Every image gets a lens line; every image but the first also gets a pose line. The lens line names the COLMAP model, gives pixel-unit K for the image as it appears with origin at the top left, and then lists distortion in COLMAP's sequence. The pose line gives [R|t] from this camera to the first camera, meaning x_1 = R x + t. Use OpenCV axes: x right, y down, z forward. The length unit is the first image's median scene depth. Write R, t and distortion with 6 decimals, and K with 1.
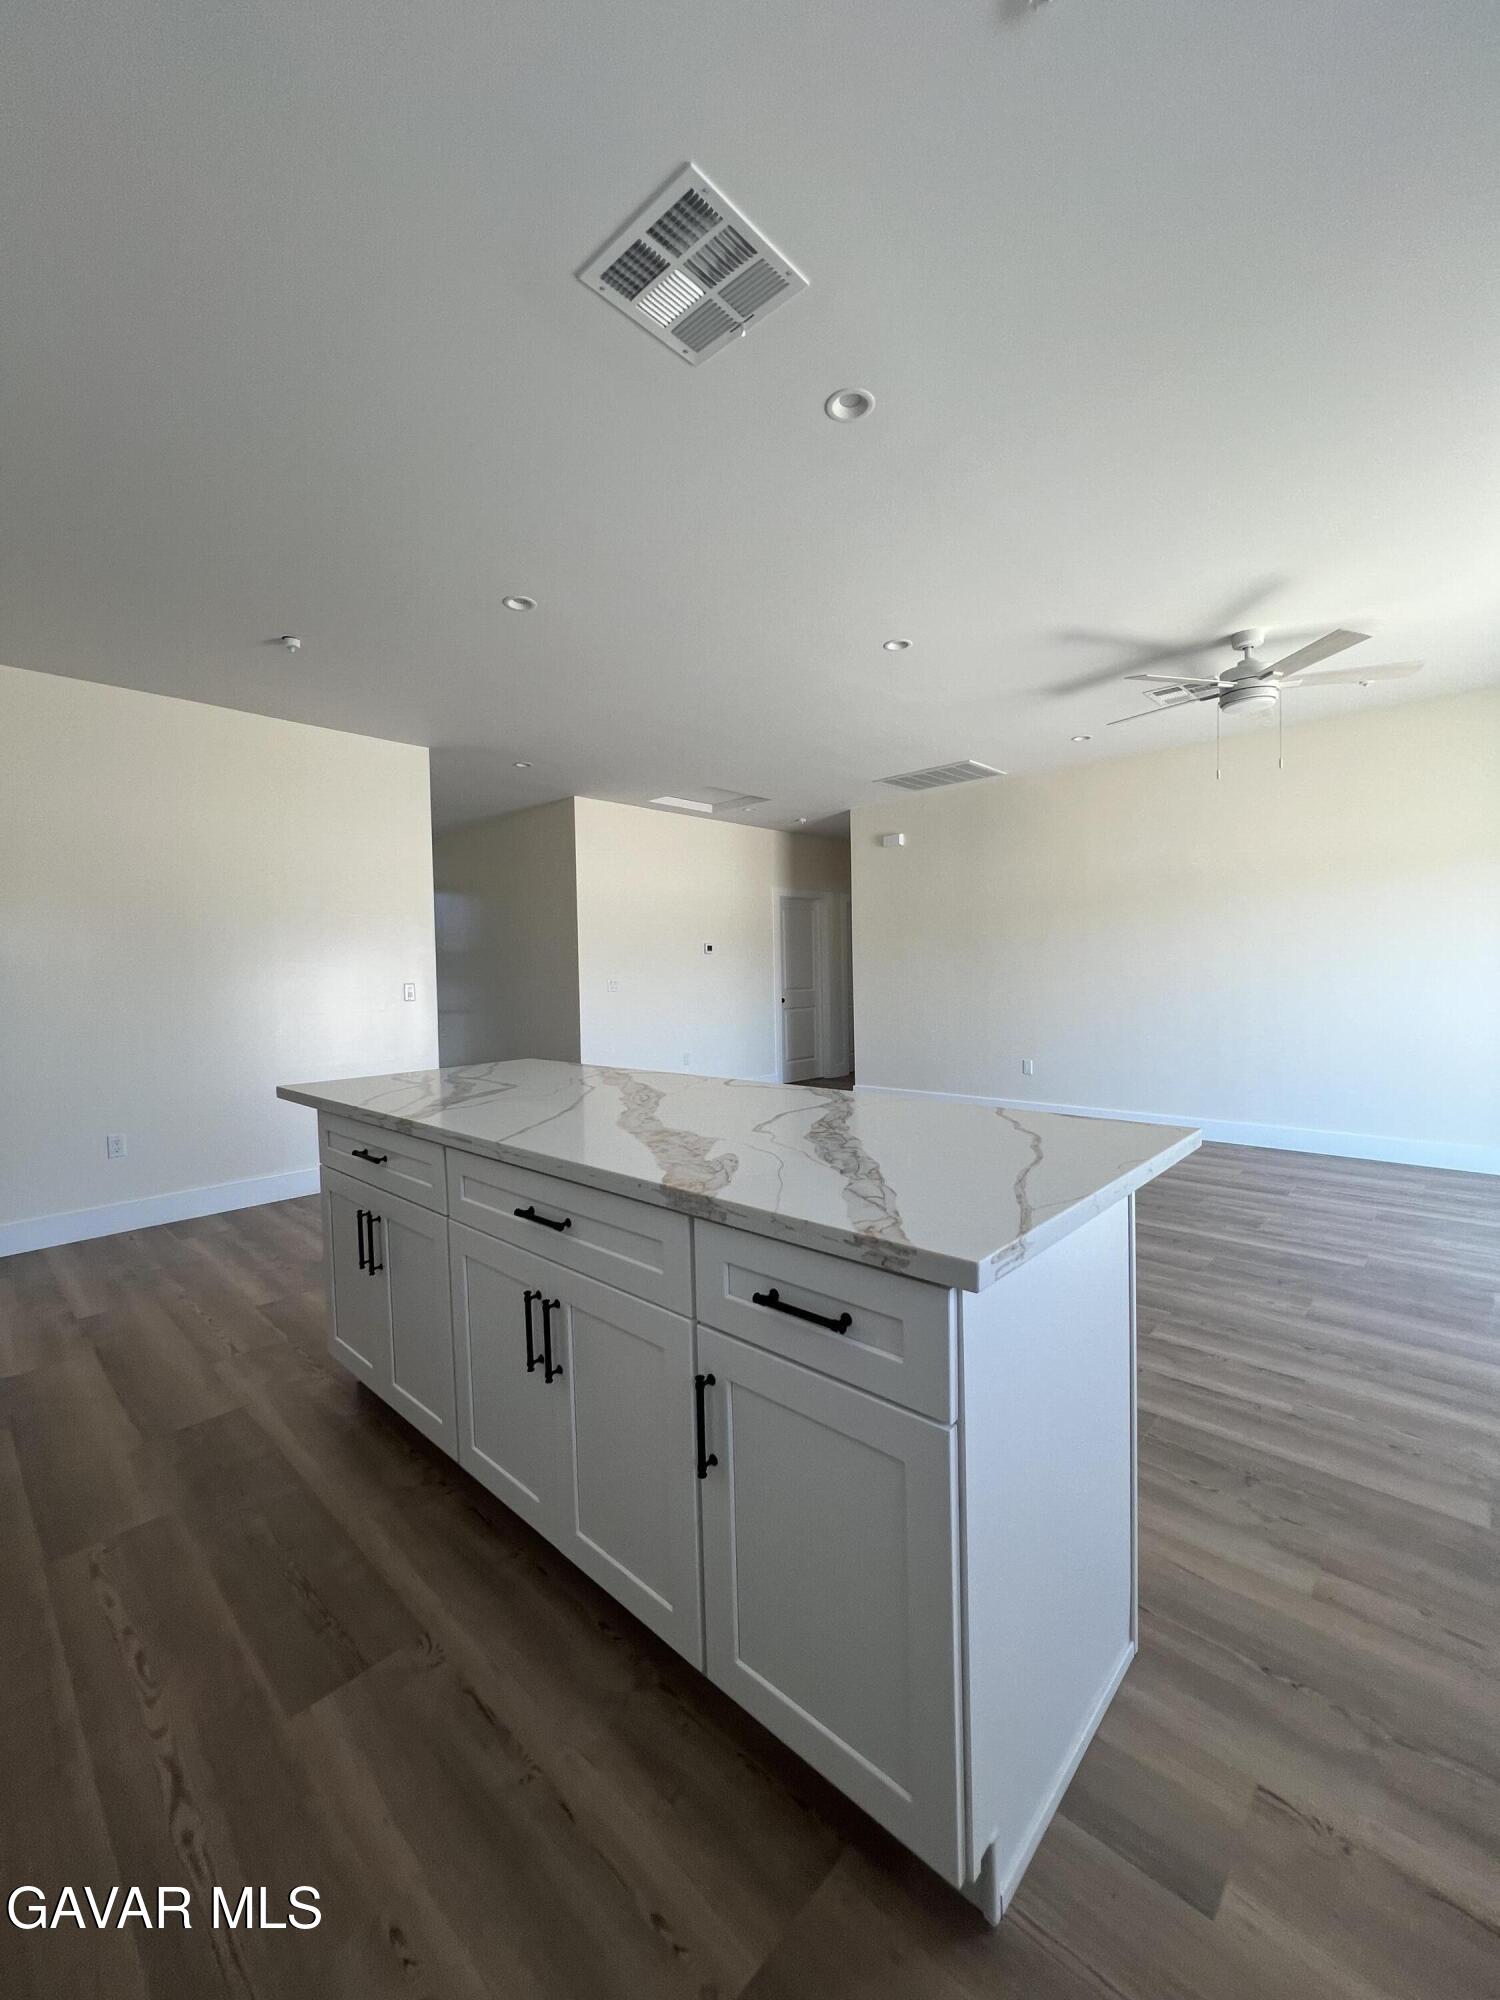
lens RADIAL K [[803.7, 0, 761.5], [0, 803.7, 995.3], [0, 0, 1]] dist [-0.005416, 0.000055]
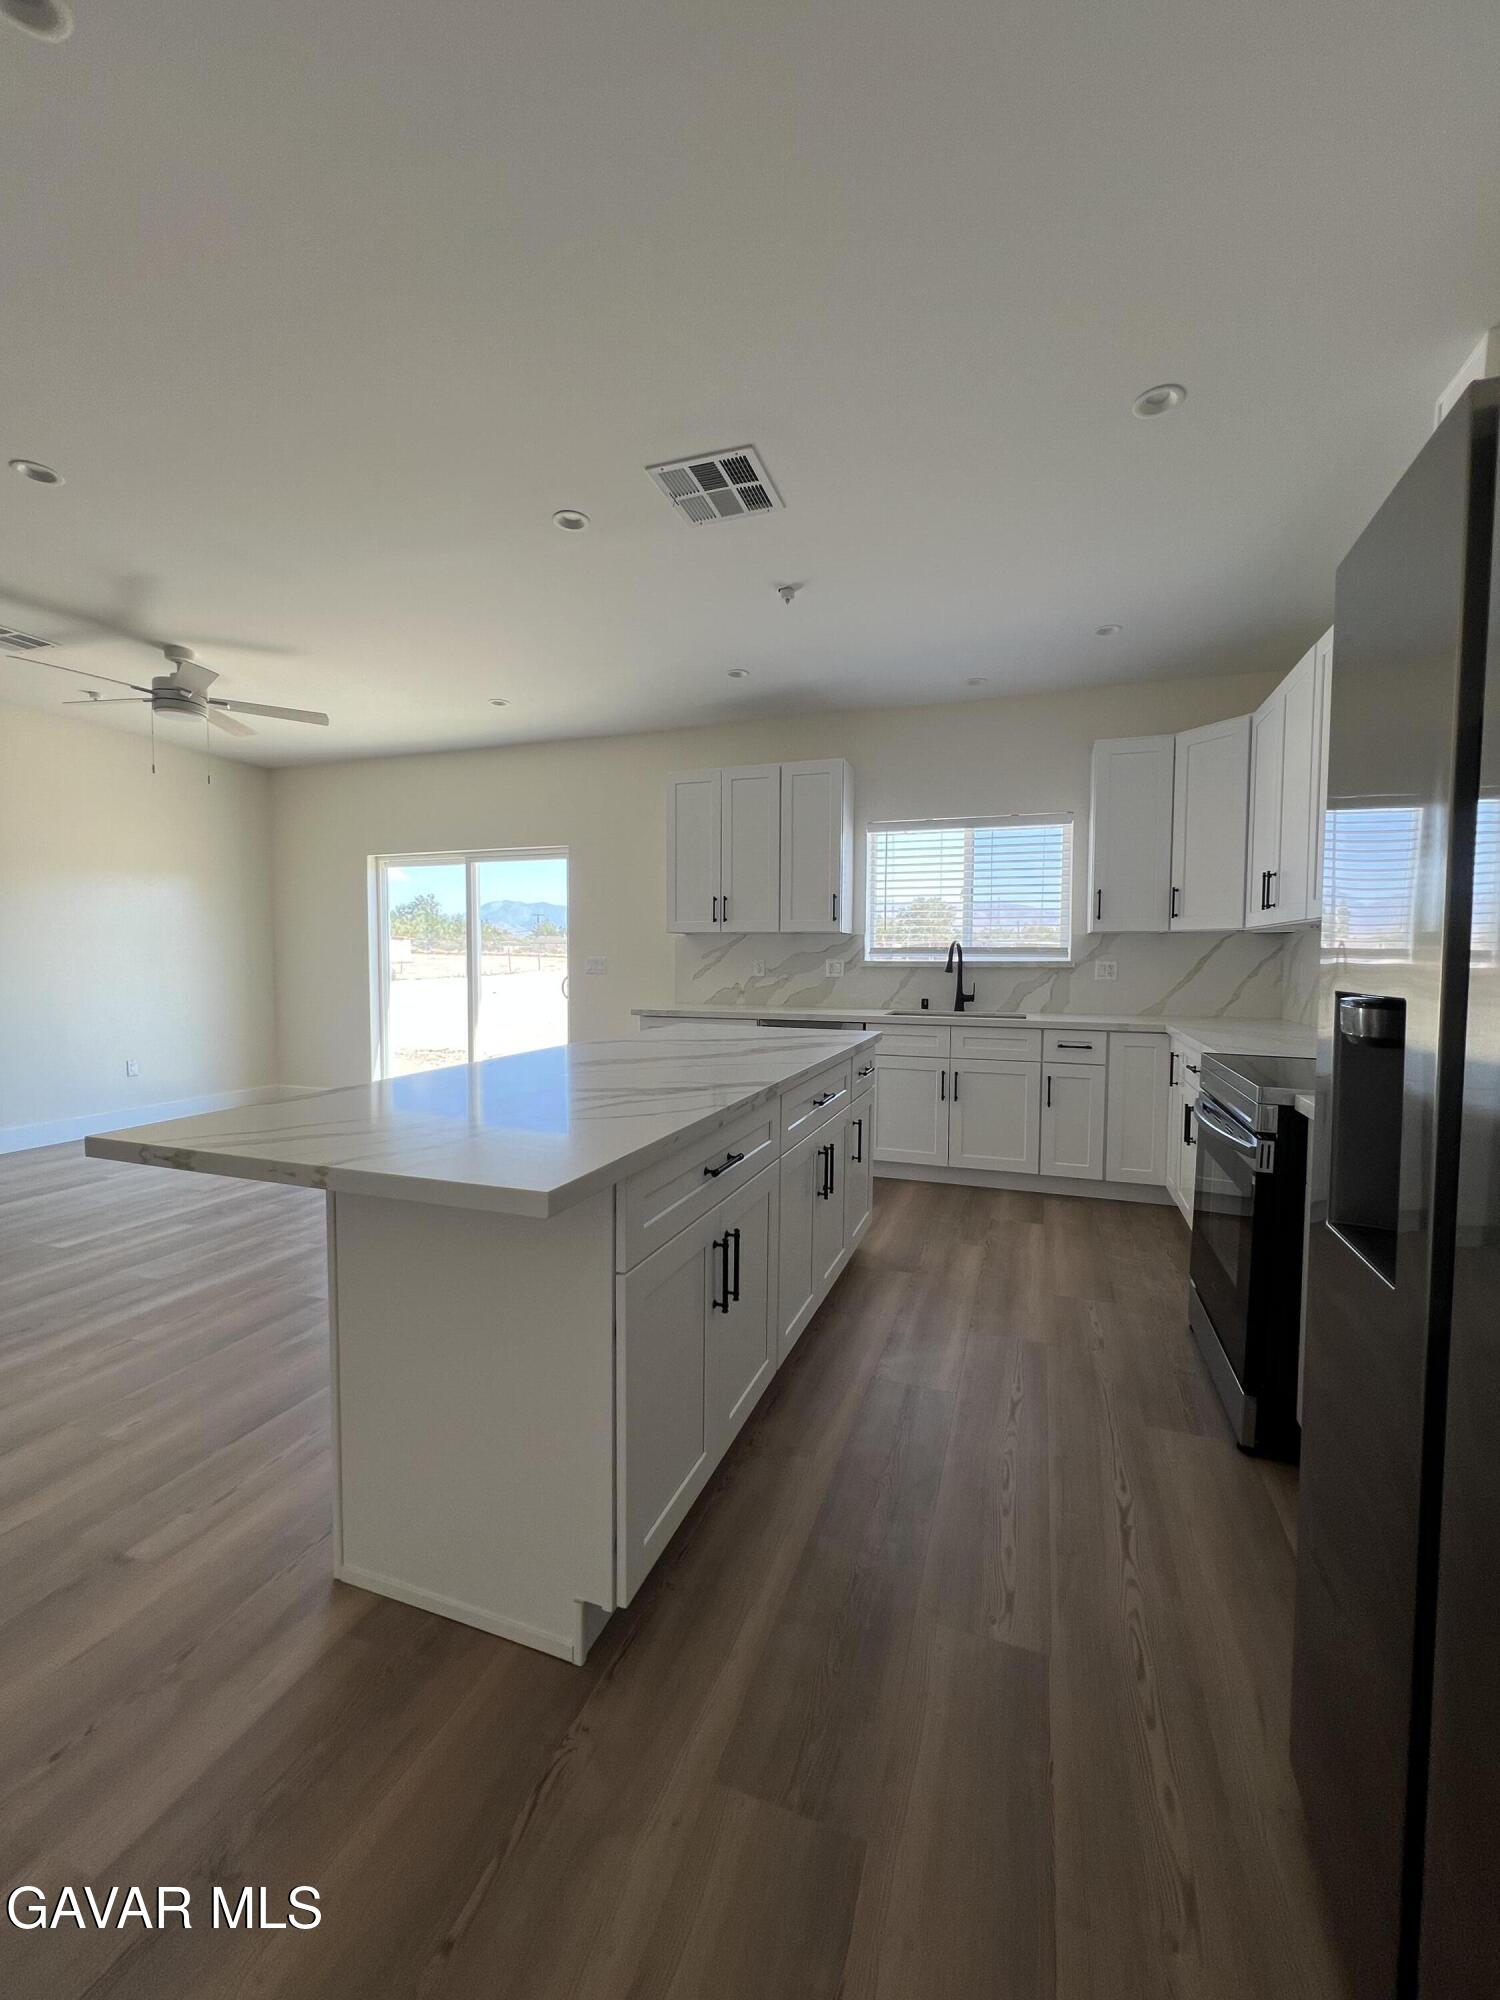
lens RADIAL K [[803.7, 0, 749.1], [0, 803.7, 996.6], [0, 0, 1]] dist [-0.005416, 0.000055]
pose [[-0.395542, -0.026617, 0.918062, -1.223968], [0.031225, 0.998612, 0.042405, -0.003233], [-0.917917, 0.045439, -0.394162, 1.277011]]
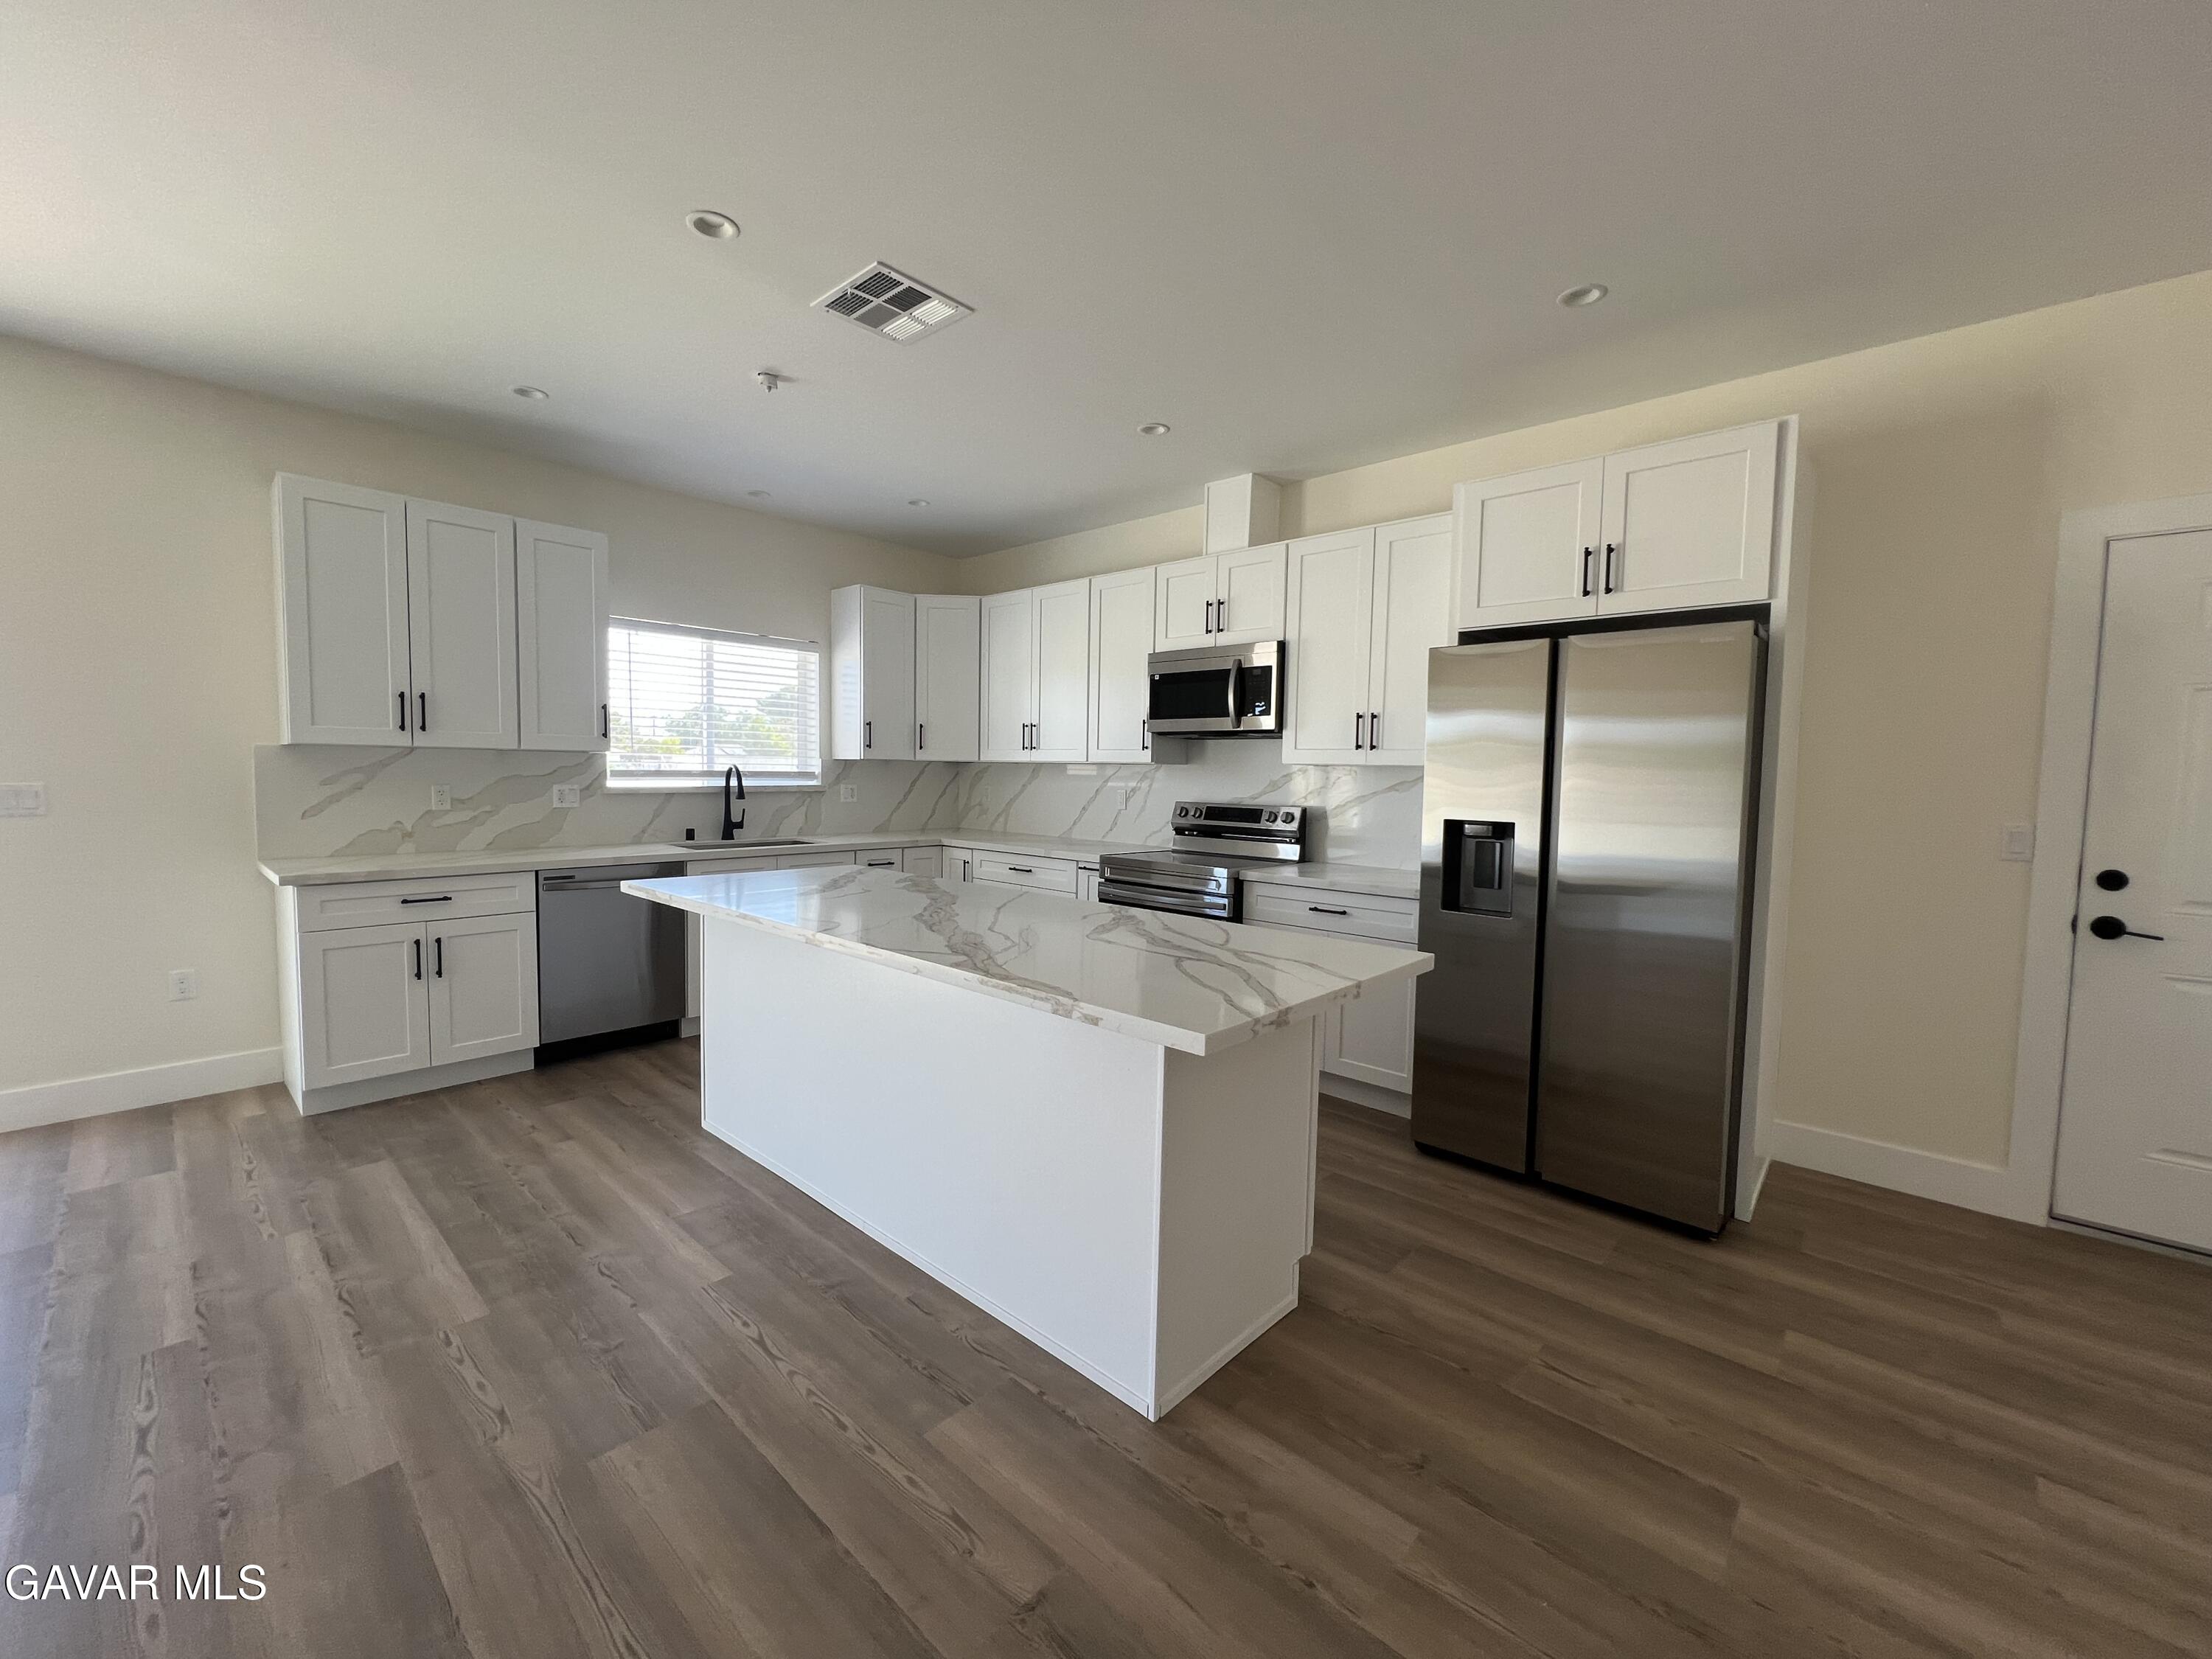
lens RADIAL K [[888.9, 0, 1107.6], [0, 888.9, 822.0], [0, 0, 1]] dist [-0.005416, 0.000055]
pose [[-0.999950, 0.005774, -0.008174, -0.363246], [0.005035, 0.996134, 0.087705, -0.091331], [0.008649, 0.087659, -0.996113, 2.149373]]
